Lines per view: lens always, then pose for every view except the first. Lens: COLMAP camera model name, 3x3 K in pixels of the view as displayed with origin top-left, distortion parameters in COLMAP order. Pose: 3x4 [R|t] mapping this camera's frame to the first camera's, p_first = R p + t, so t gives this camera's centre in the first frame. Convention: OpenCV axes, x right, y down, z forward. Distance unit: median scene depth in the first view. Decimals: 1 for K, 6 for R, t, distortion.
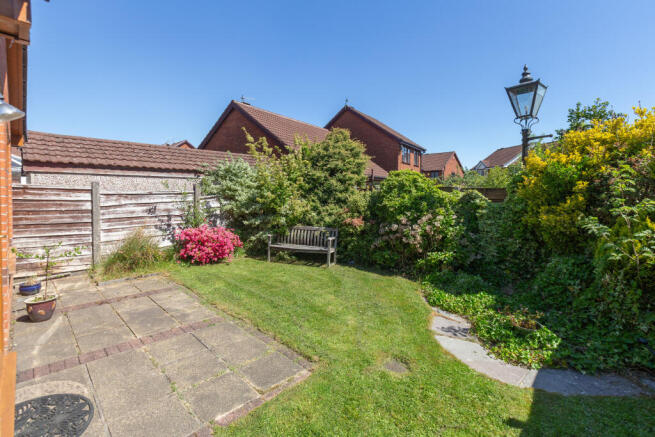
lens RADIAL K [[301.9, 0, 317.0], [0, 301.9, 203.1], [0, 0, 1]] dist [-0.000031, 0.000061]
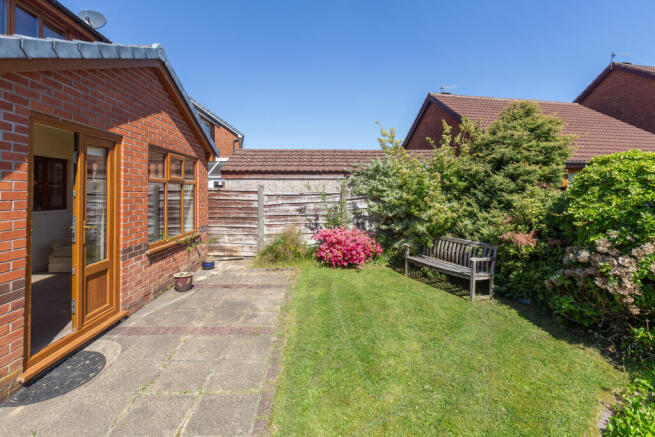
lens RADIAL K [[304.6, 0, 322.9], [0, 304.6, 186.8], [0, 0, 1]] dist [0.002838, 0.000606]
pose [[0.739987, -0.014846, -0.672457, 0.256410], [-0.018505, 0.998929, -0.042416, -0.013716], [0.672366, 0.043831, 0.738920, 0.229413]]
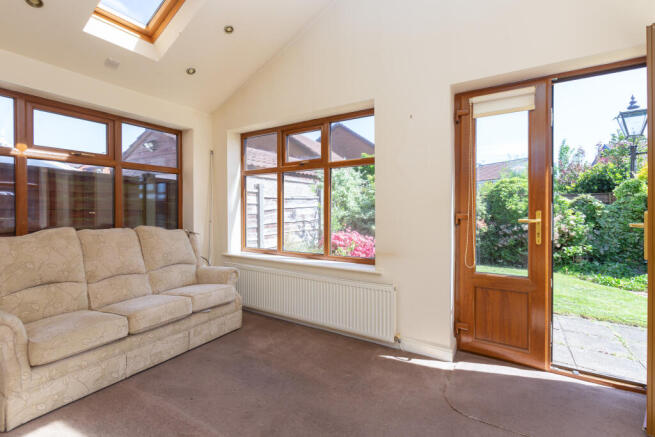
lens RADIAL K [[298.9, 0, 320.6], [0, 298.9, 210.4], [0, 0, 1]] dist [0.000328, 0.000151]
pose [[0.975250, -0.005617, 0.221034, -0.681212], [0.011846, 0.999569, -0.026863, 0.033891], [-0.220788, 0.028816, 0.974896, 0.060149]]
